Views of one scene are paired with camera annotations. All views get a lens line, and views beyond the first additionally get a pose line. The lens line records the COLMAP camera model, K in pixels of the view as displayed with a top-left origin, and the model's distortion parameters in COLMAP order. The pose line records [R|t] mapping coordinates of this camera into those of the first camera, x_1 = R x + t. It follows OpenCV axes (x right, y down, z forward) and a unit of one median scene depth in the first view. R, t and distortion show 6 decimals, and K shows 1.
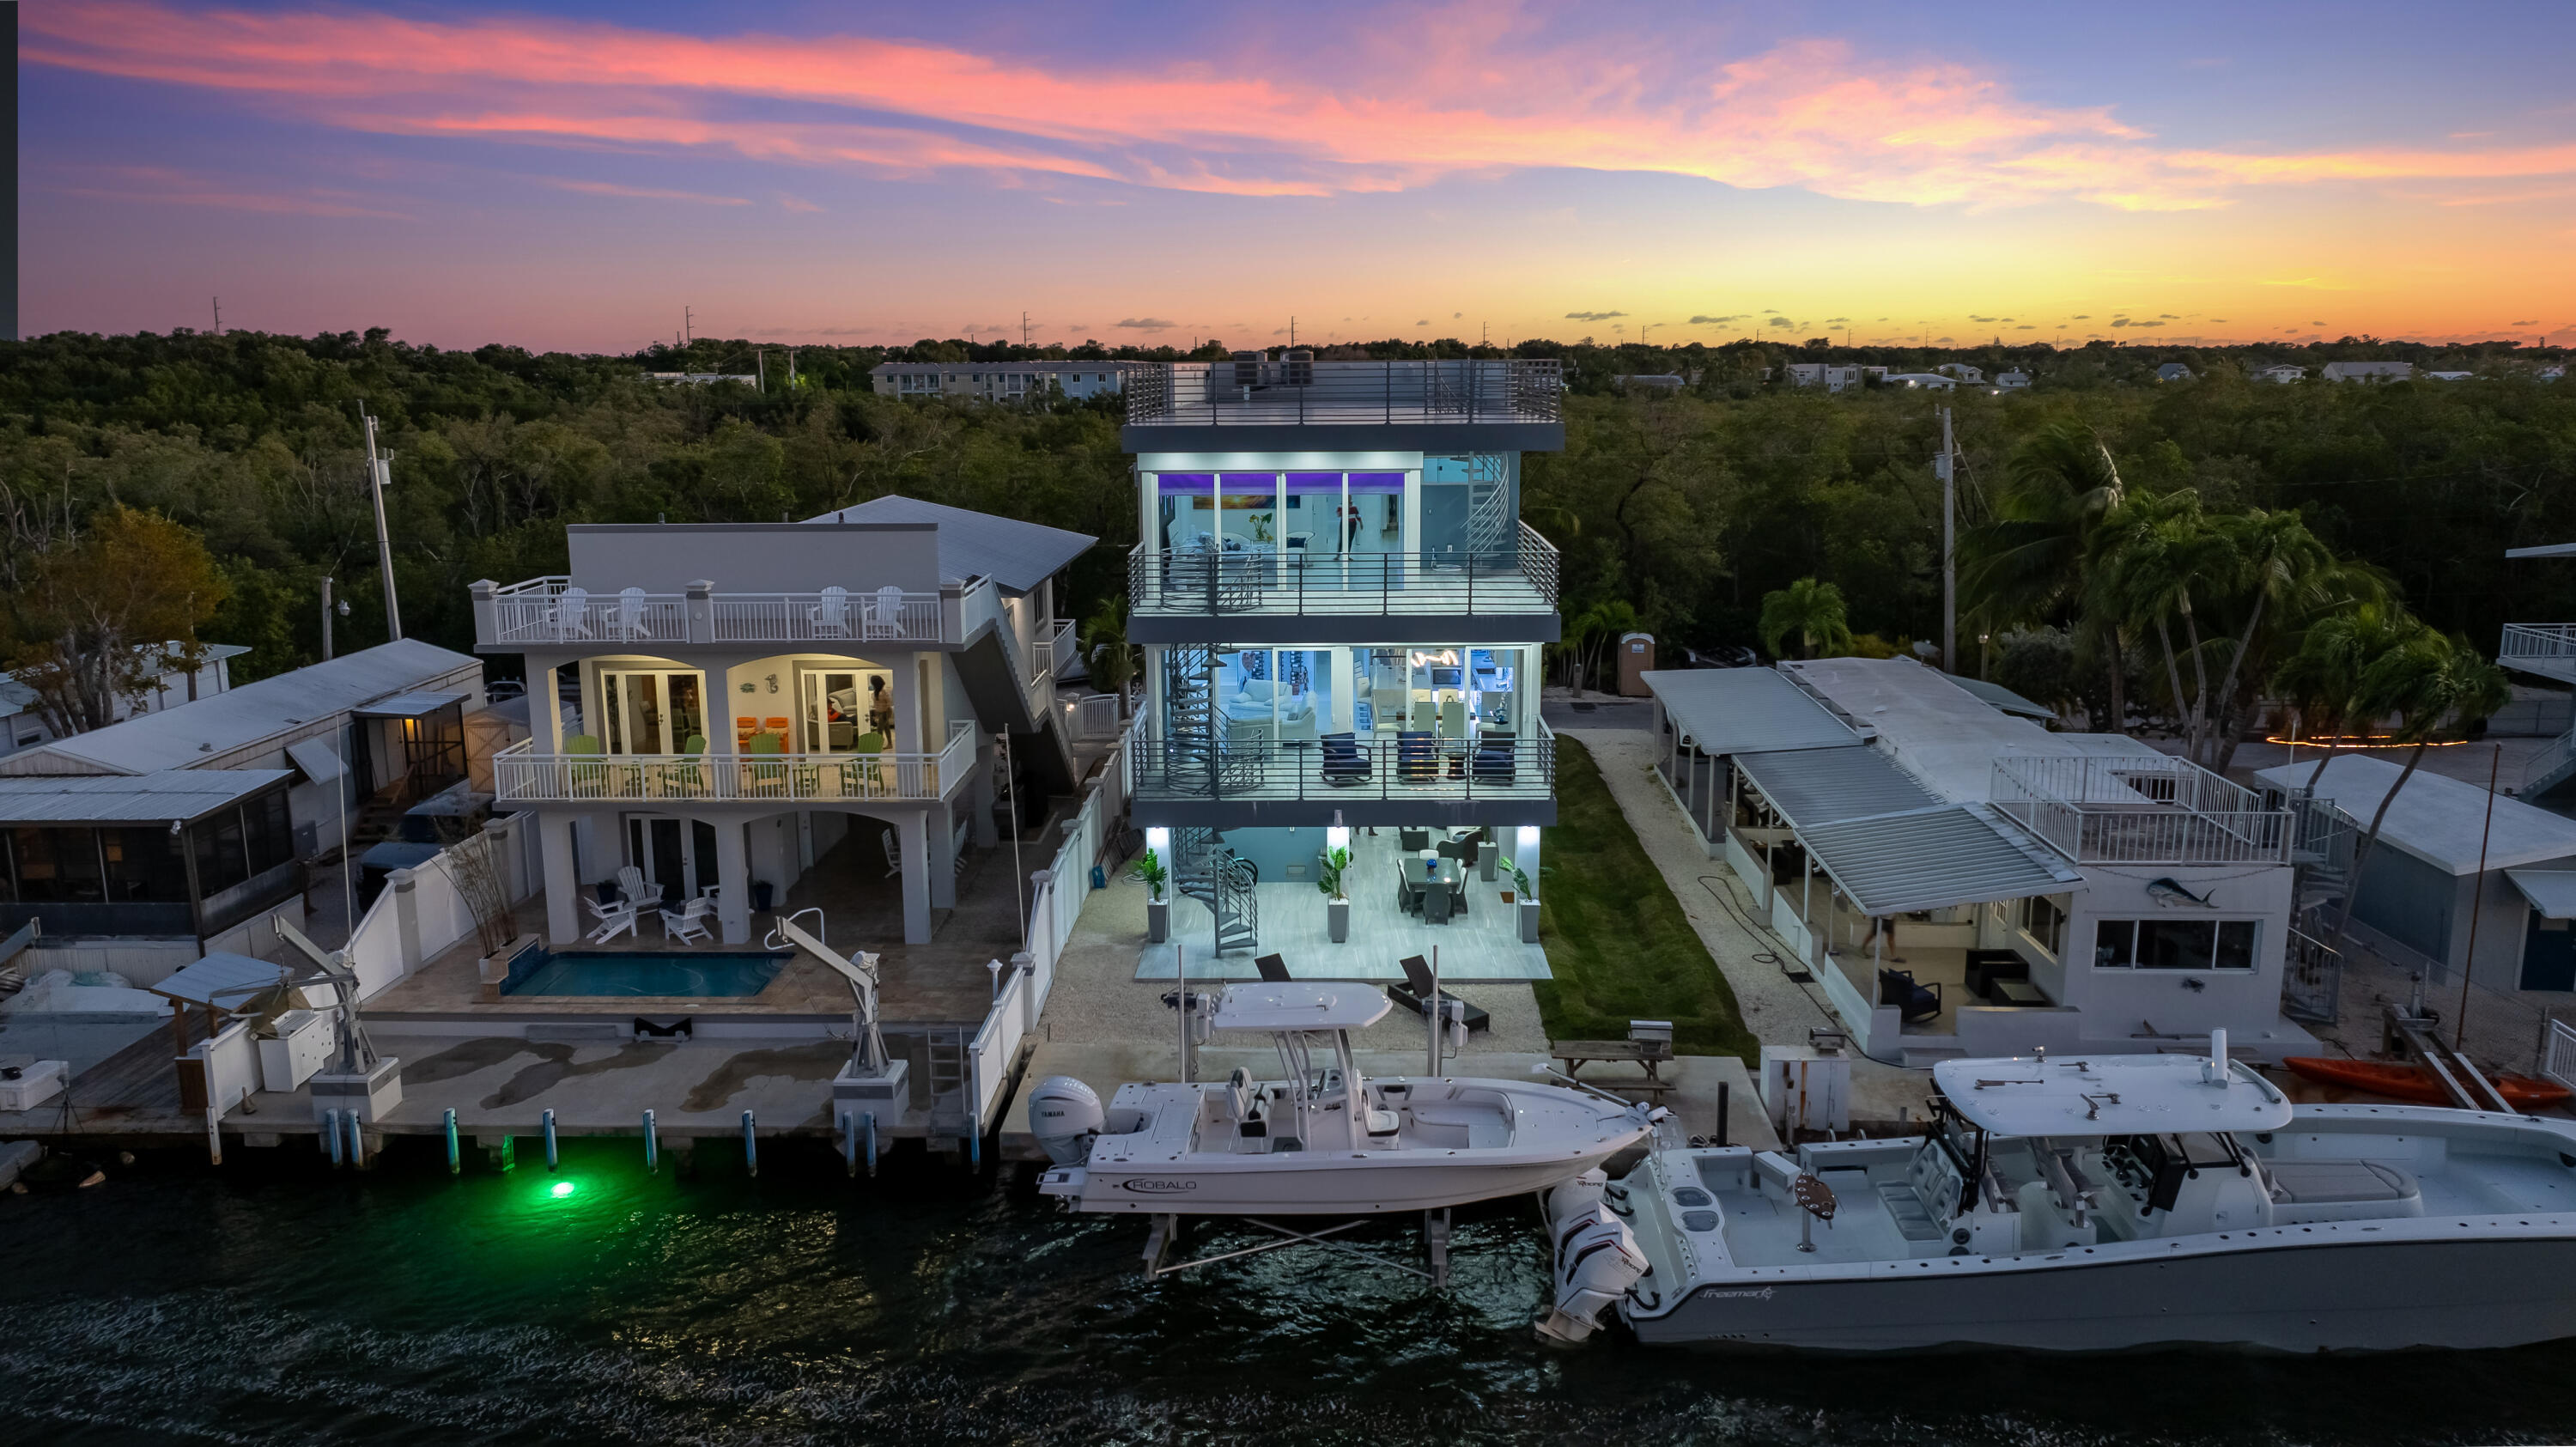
lens RADIAL K [[1826.5, 0, 1288.0], [0, 1826.5, 723.5], [0, 0, 1]] dist [-0.012760, -0.000736]
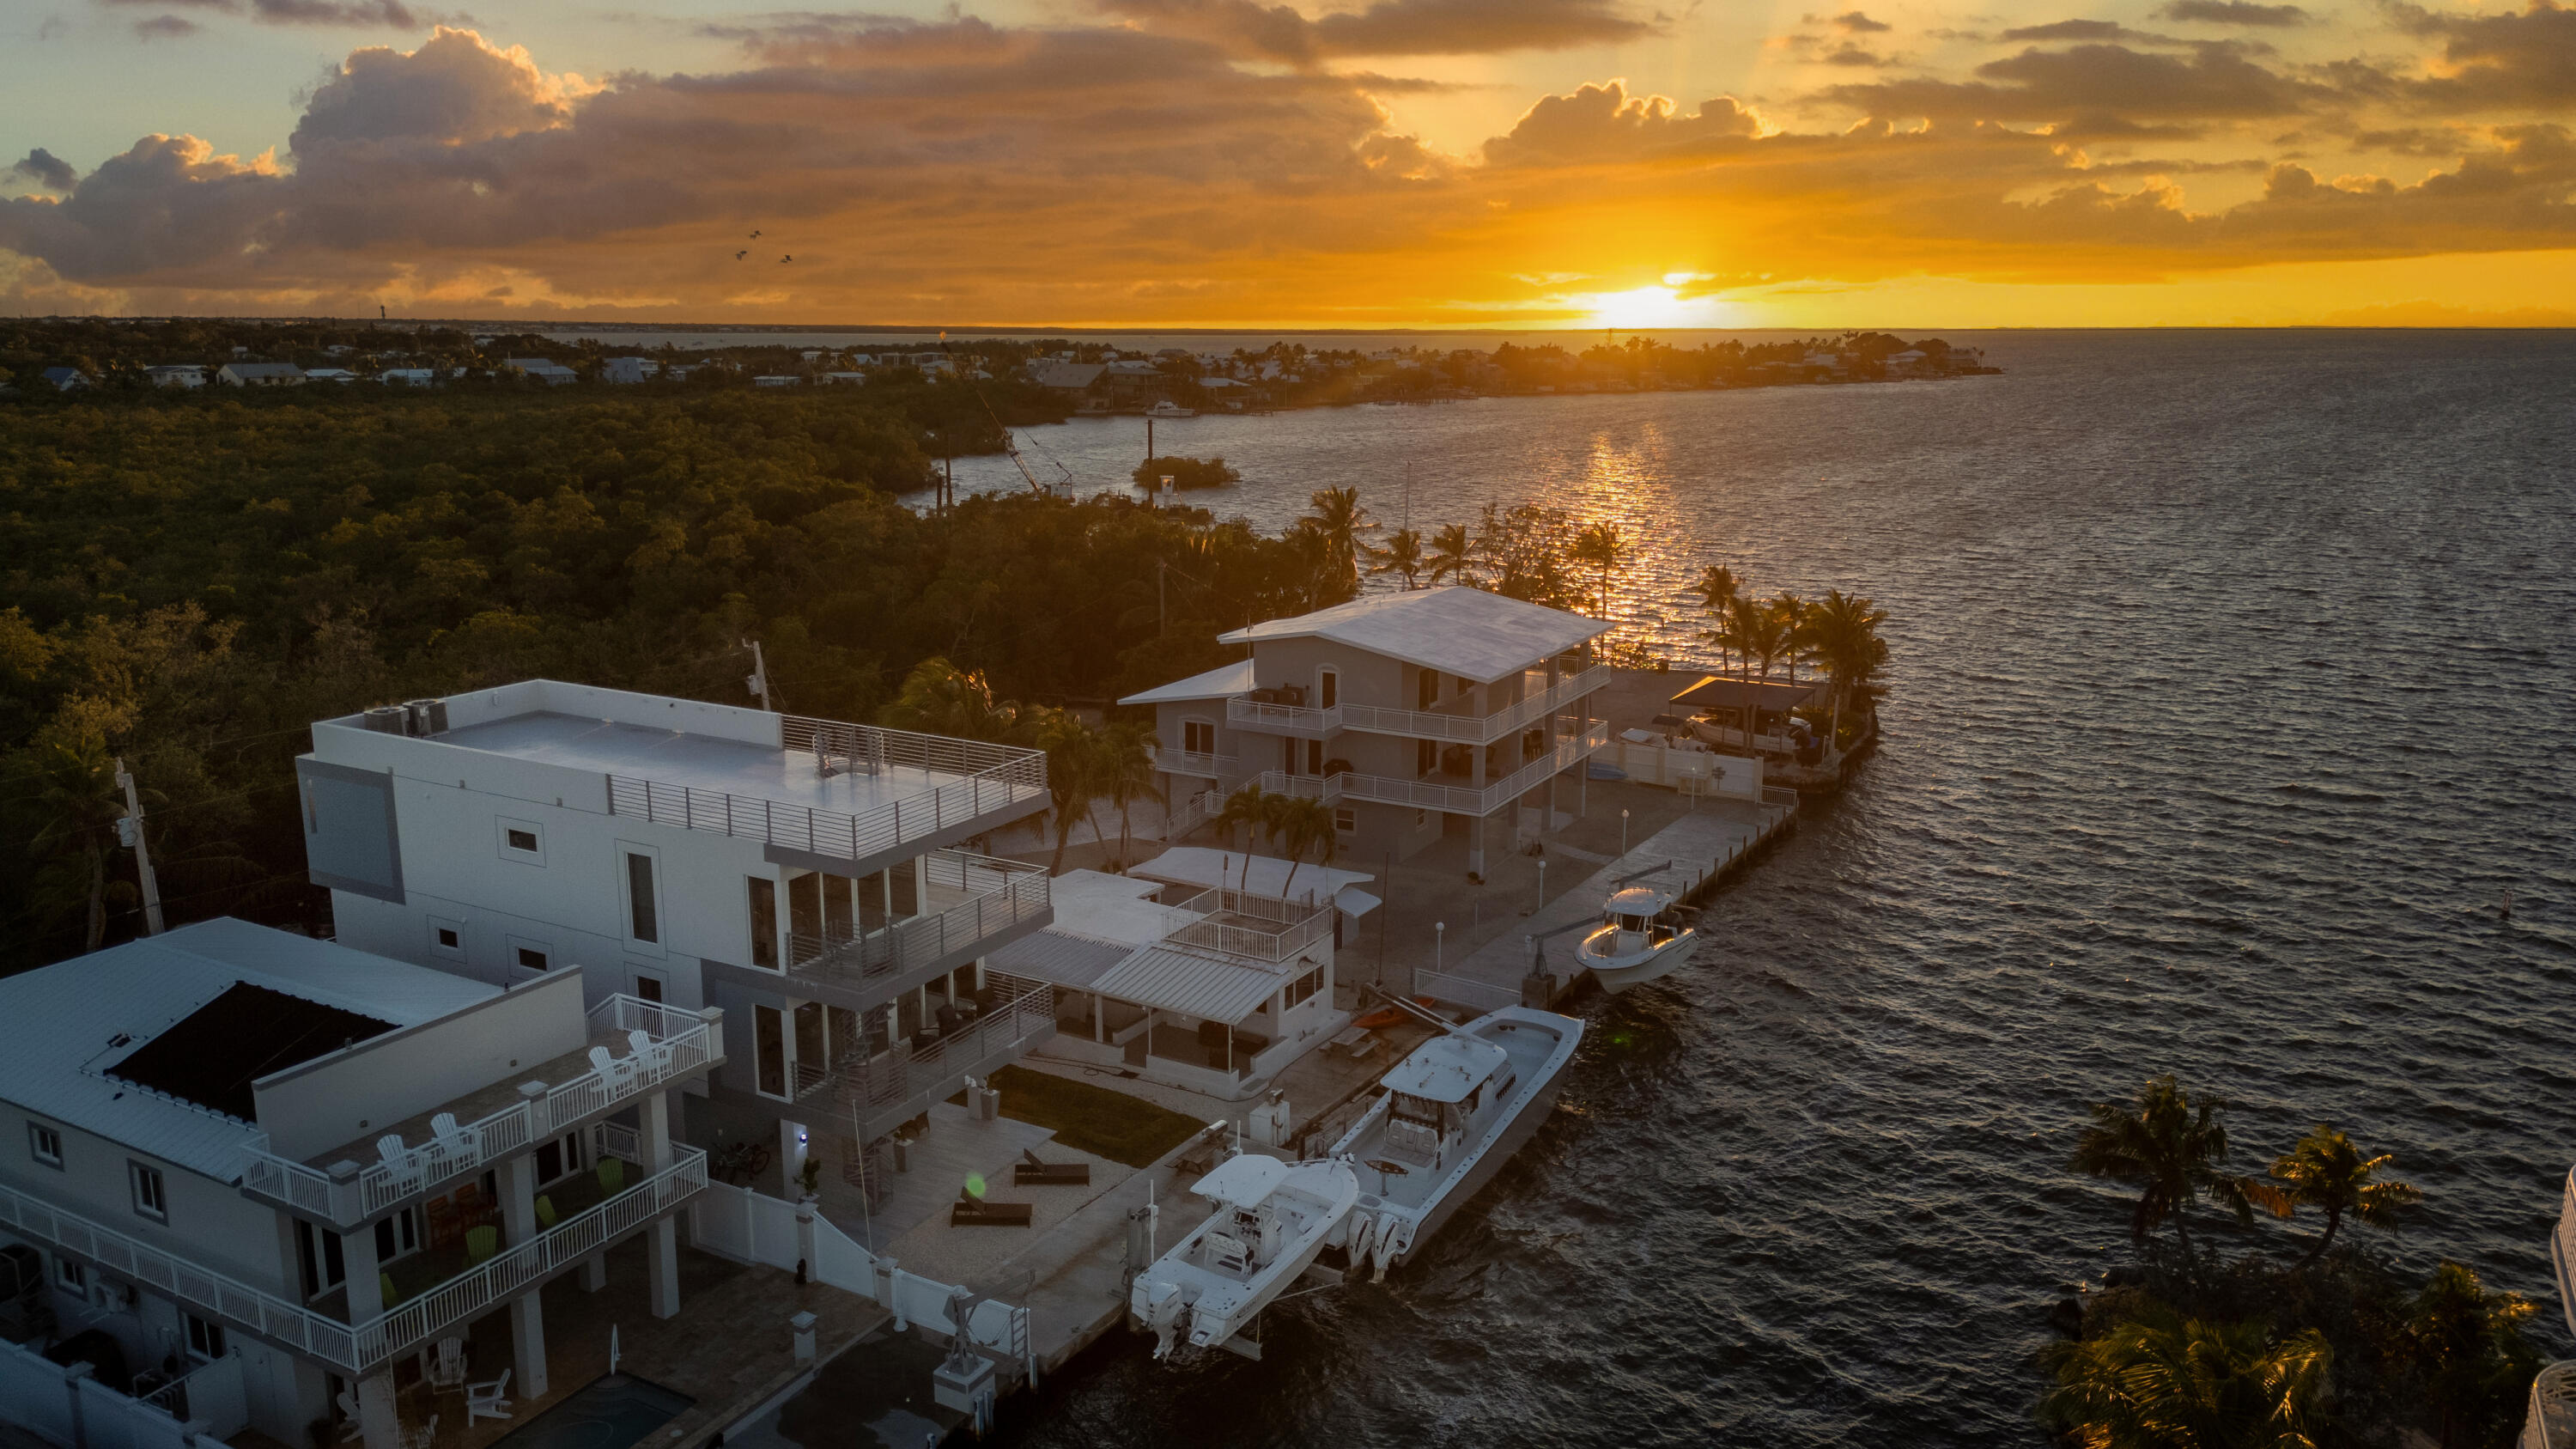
lens RADIAL K [[1782.9, 0, 1288.0], [0, 1782.9, 724.5], [0, 0, 1]] dist [0.095154, -0.000632]
pose [[0.467885, -0.178163, 0.865645, -0.992971], [0.161164, 0.980247, 0.114640, -0.332318], [-0.868971, 0.085873, 0.487356, 0.054347]]
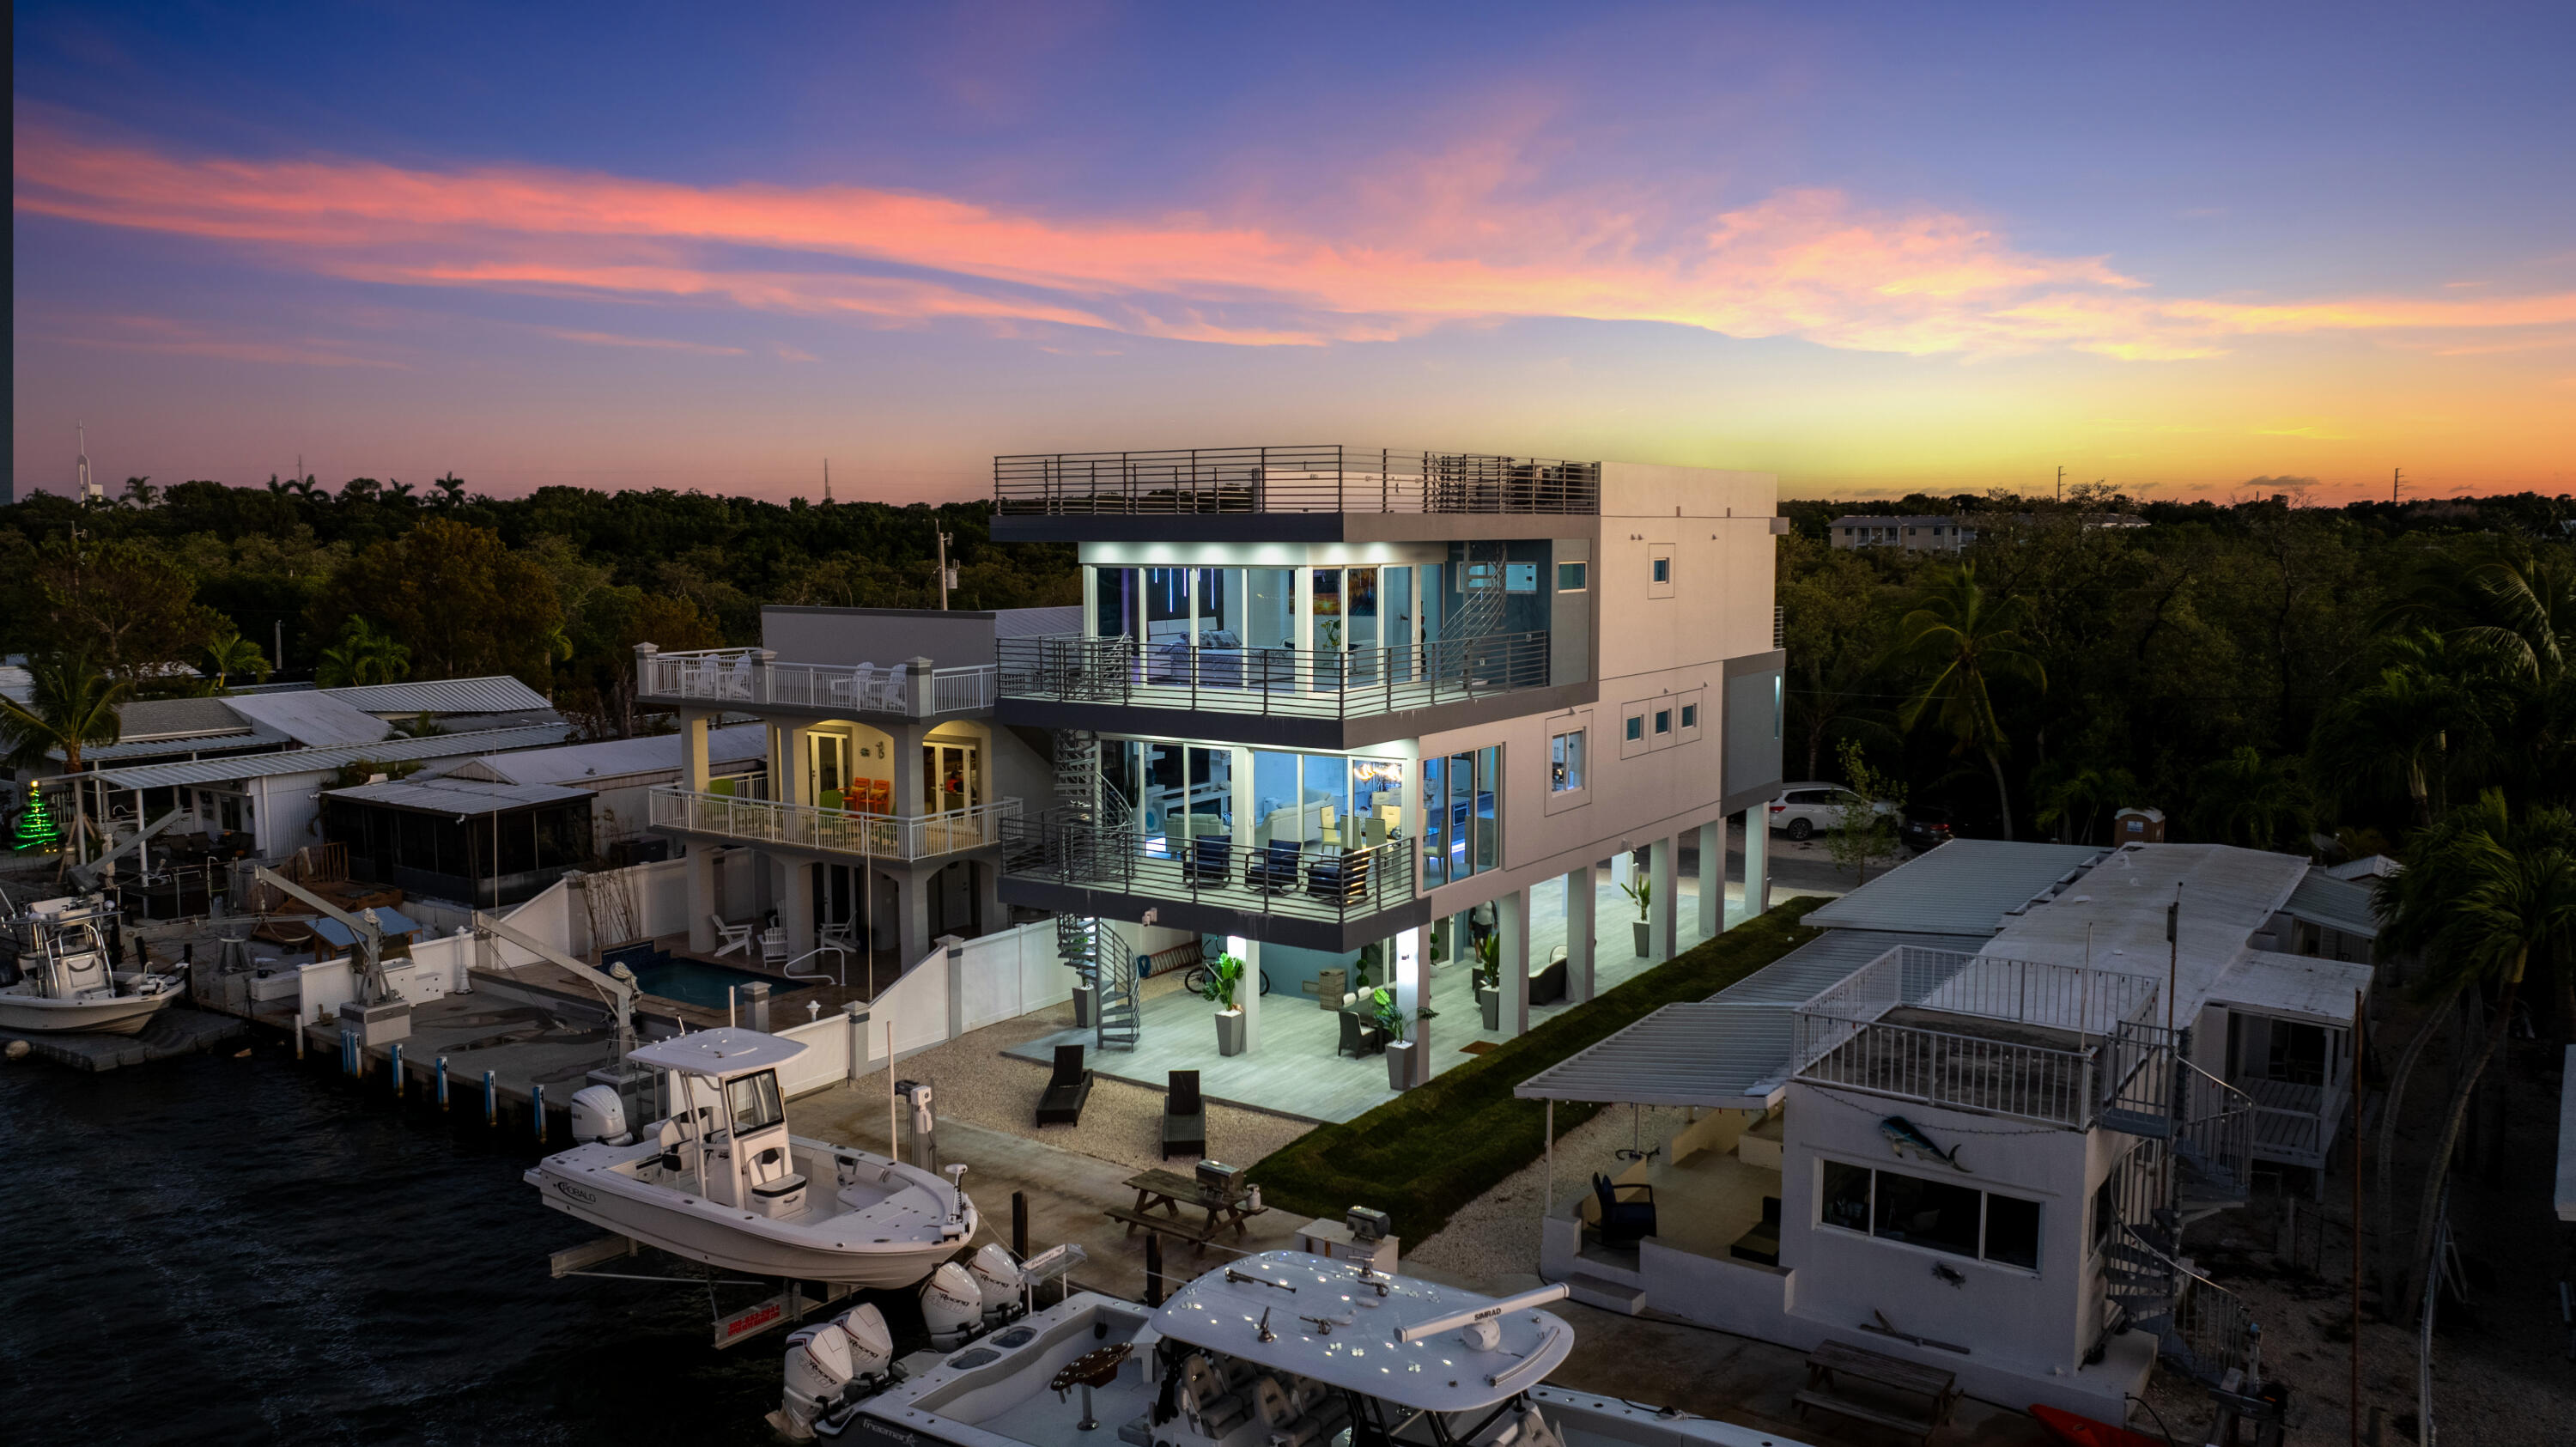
lens RADIAL K [[1805.2, 0, 1288.0], [0, 1805.2, 723.5], [0, 0, 1]] dist [-0.007944, -0.002555]
pose [[0.840055, 0.062454, -0.538895, 0.574583], [-0.107421, 0.992832, -0.052392, -0.007336], [0.531760, 0.101901, 0.840742, 0.209186]]
